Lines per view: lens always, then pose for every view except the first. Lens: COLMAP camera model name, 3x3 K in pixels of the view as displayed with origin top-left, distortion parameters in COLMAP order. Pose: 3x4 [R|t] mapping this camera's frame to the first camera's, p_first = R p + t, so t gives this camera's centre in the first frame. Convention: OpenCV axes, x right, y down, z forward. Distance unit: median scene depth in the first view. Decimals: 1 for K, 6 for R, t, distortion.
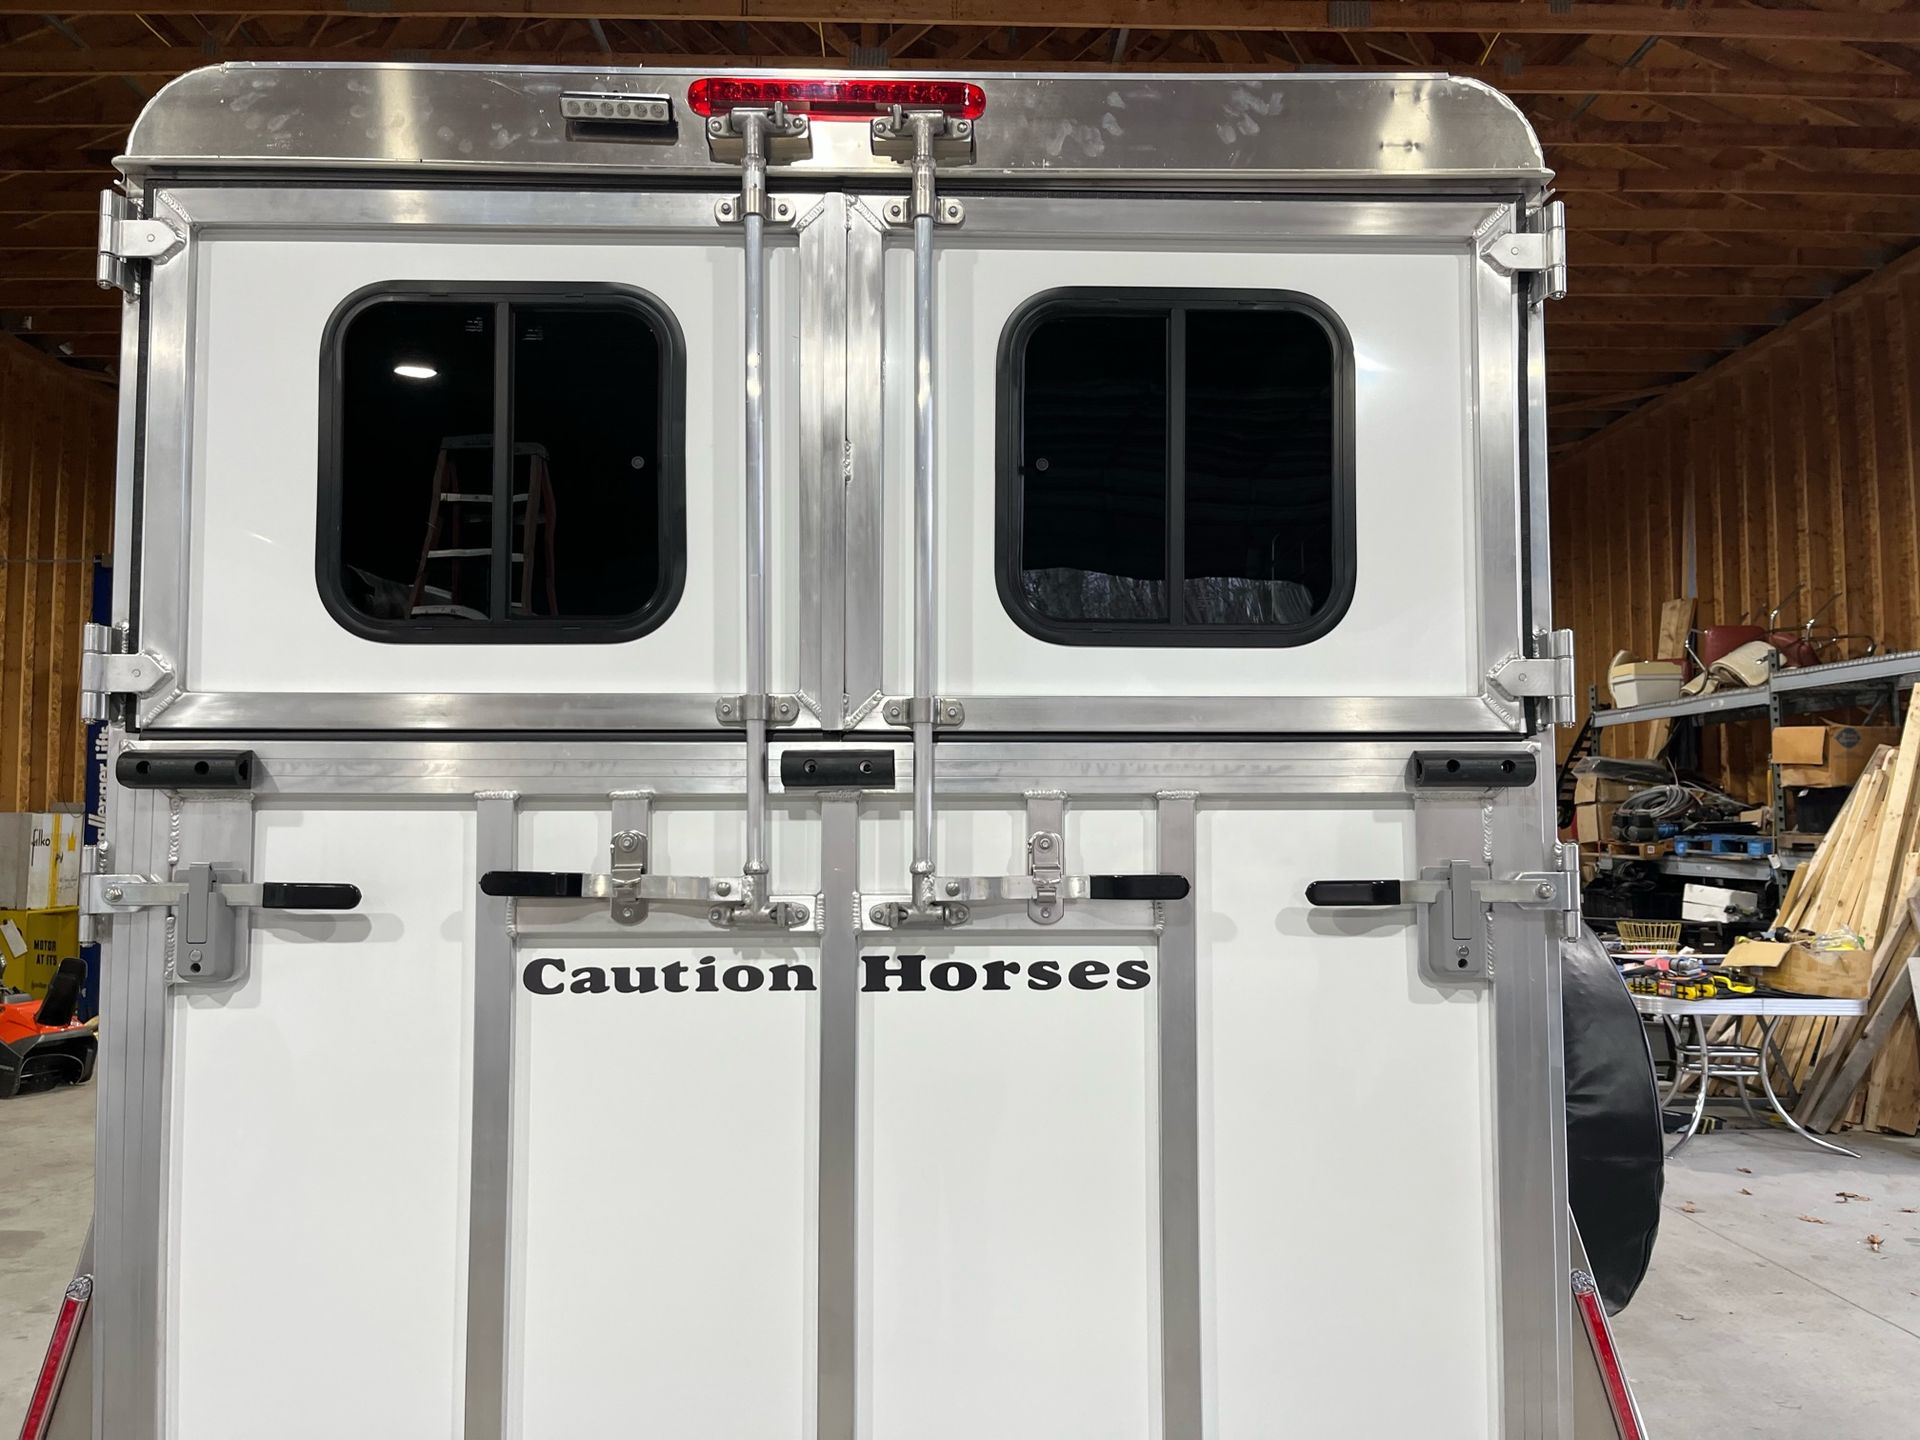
lens RADIAL K [[1485.3, 0, 956.2], [0, 1485.3, 705.7], [0, 0, 1]] dist [0.055171, -0.072967]
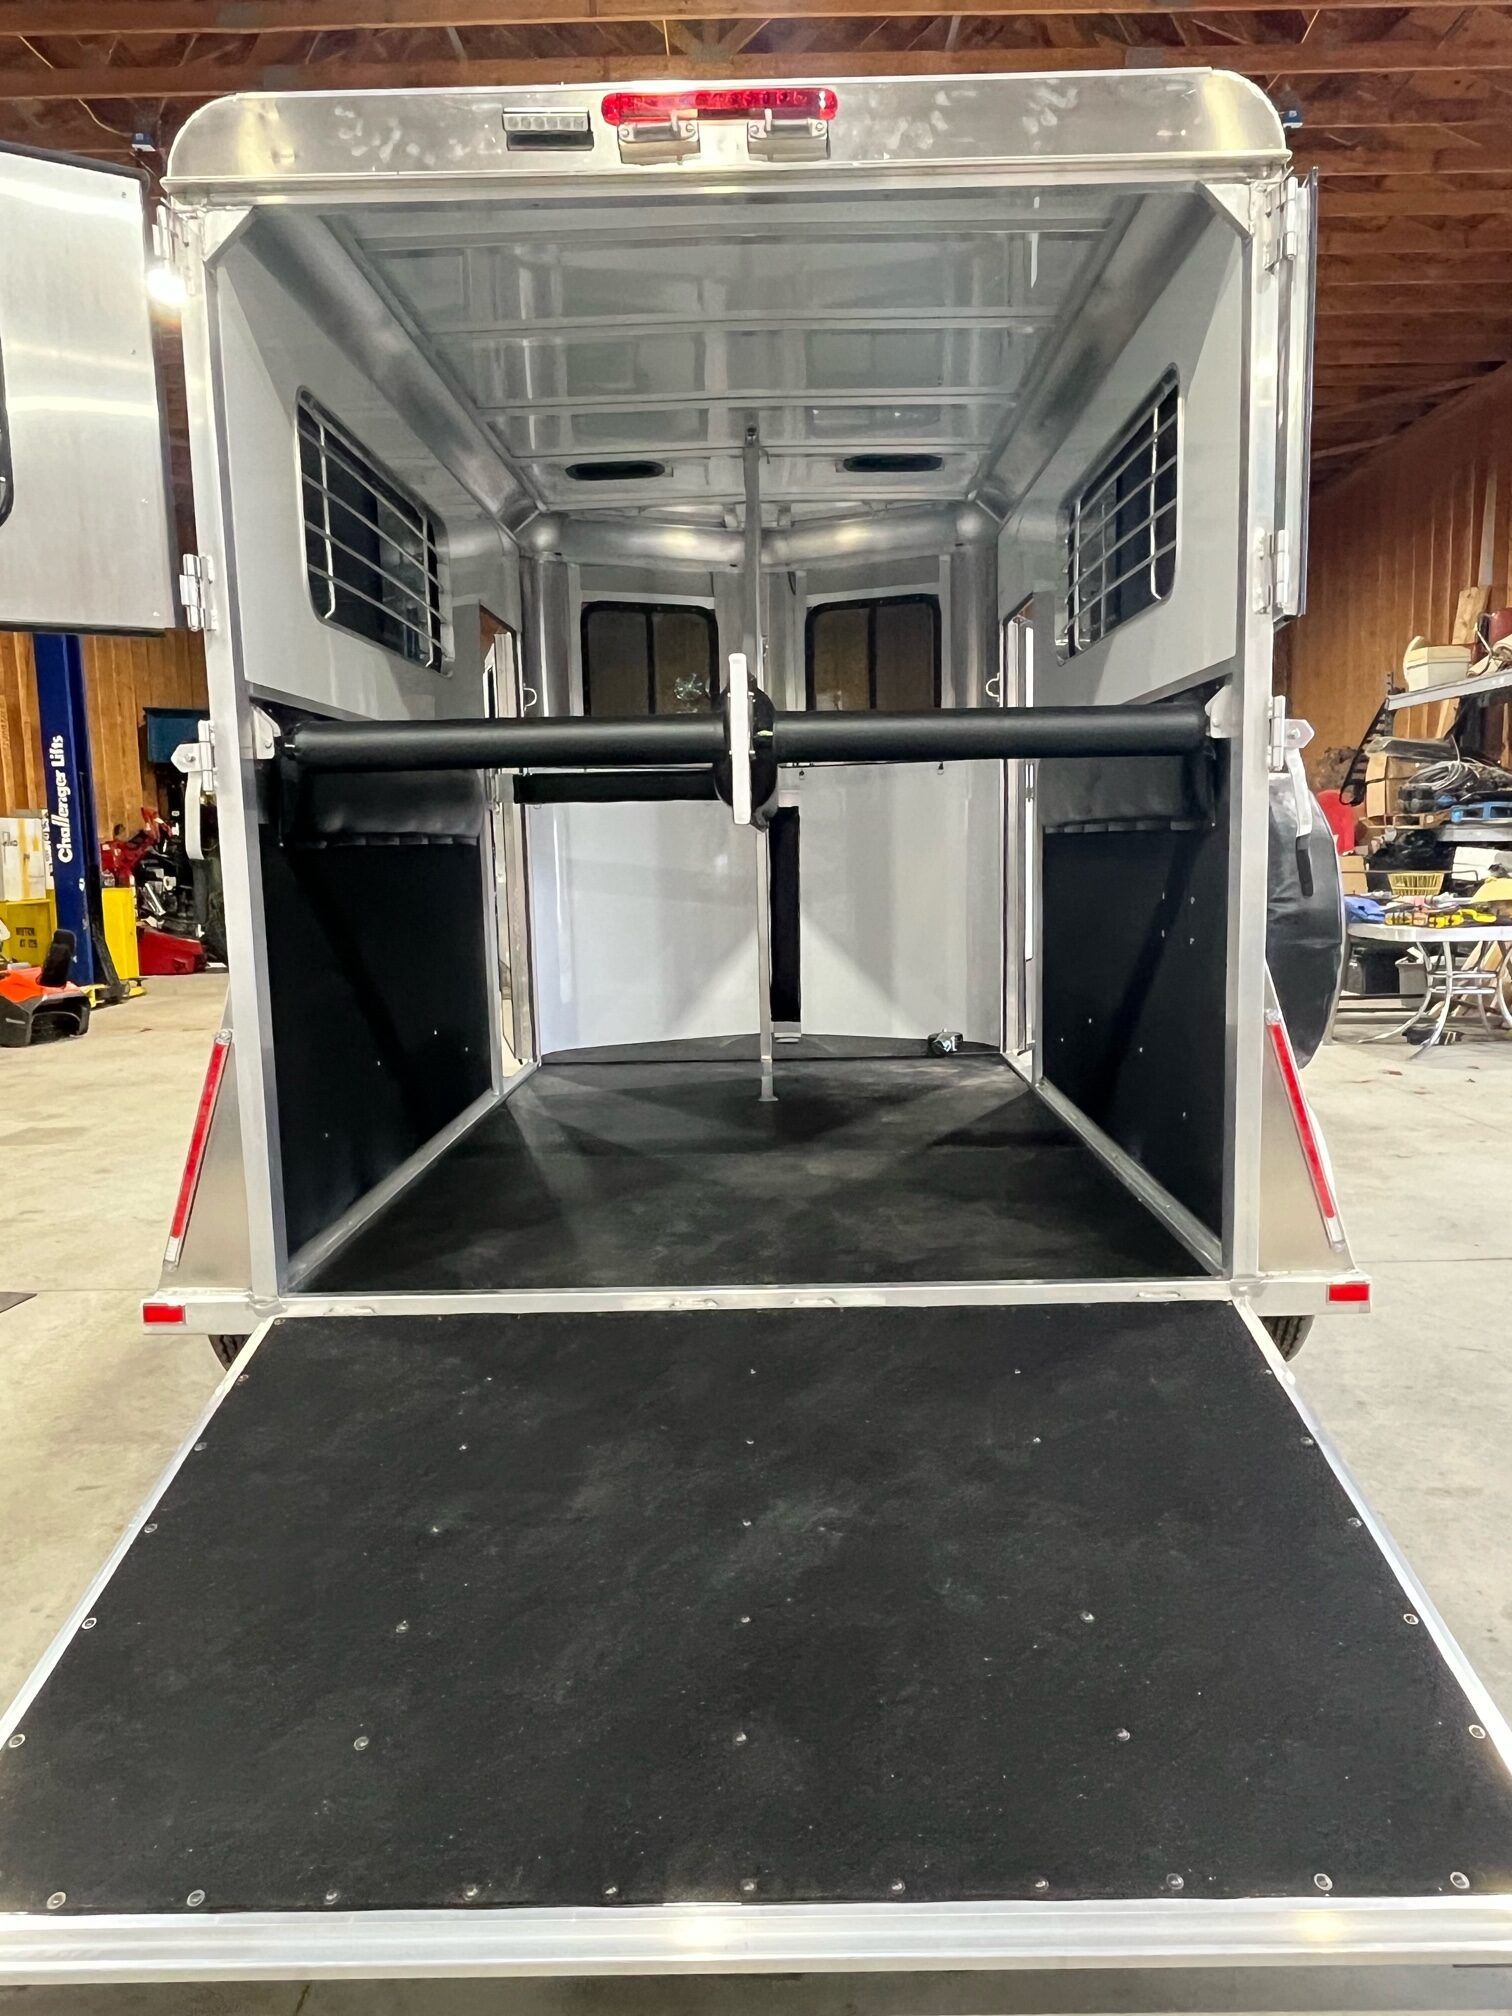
lens RADIAL K [[1396.4, 0, 763.2], [0, 1396.4, 1012.8], [0, 0, 1]] dist [-0.003289, -0.001011]
pose [[0.999414, -0.018168, -0.028994, -0.005963], [0.023516, 0.980255, 0.196334, 0.029248], [0.024855, -0.196901, 0.980108, -0.077654]]
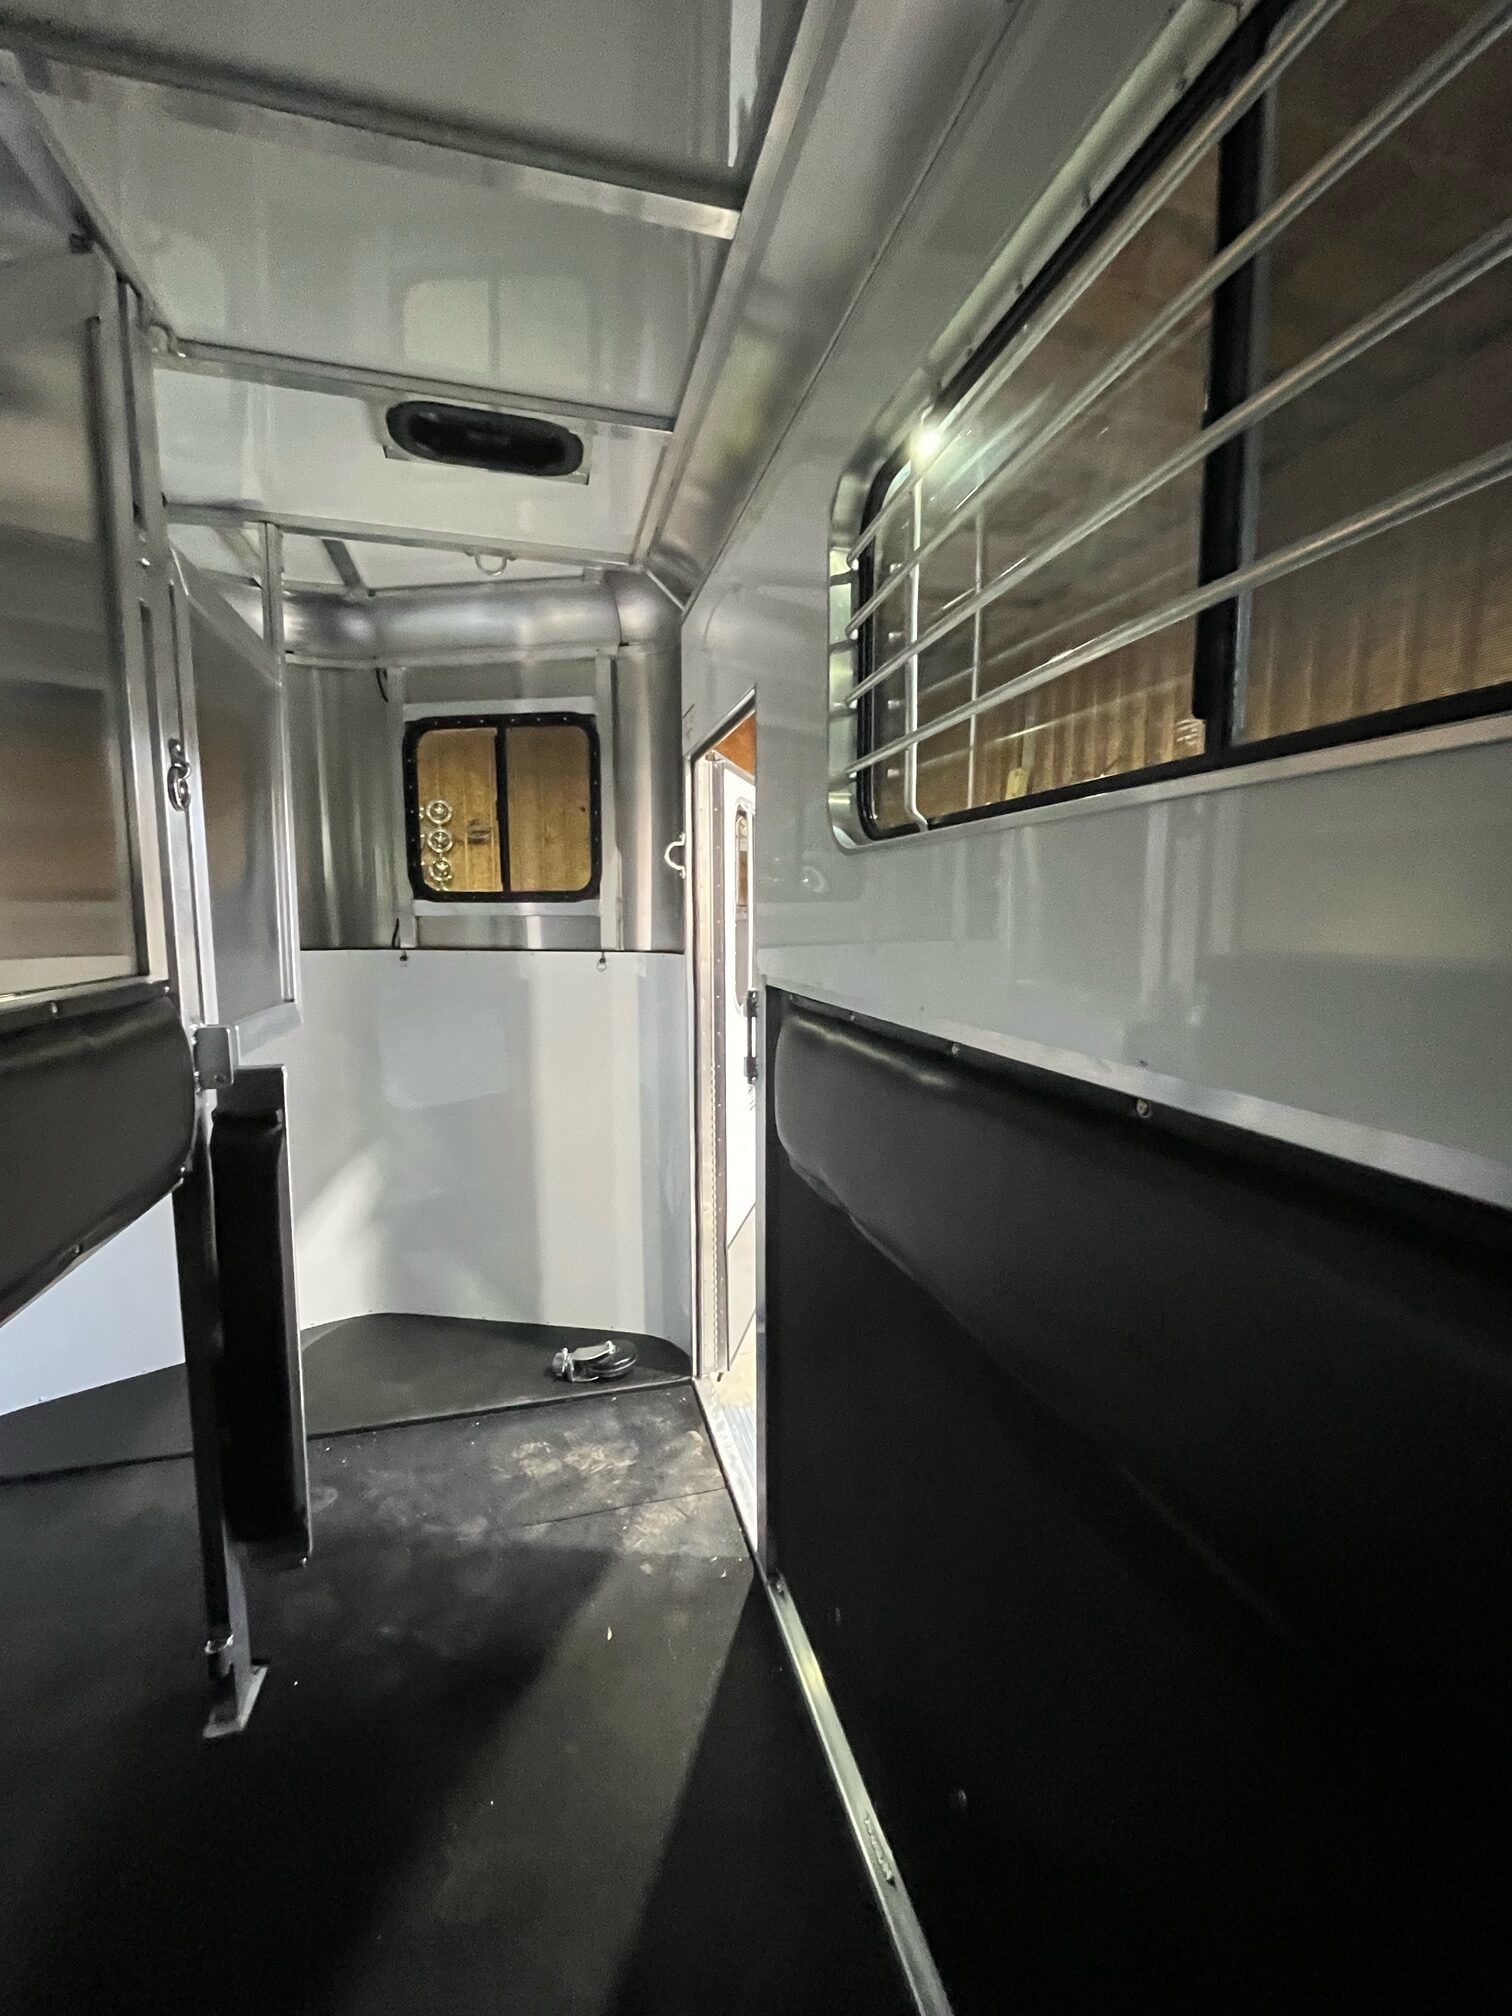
lens RADIAL K [[869.4, 0, 765.4], [0, 869.4, 1004.8], [0, 0, 1]] dist [-0.003984, 0.001338]
pose [[0.968026, -0.030315, 0.249012, 0.045663], [-0.016723, 0.982664, 0.184642, 0.005034], [-0.250292, -0.182903, 0.950737, 0.339062]]
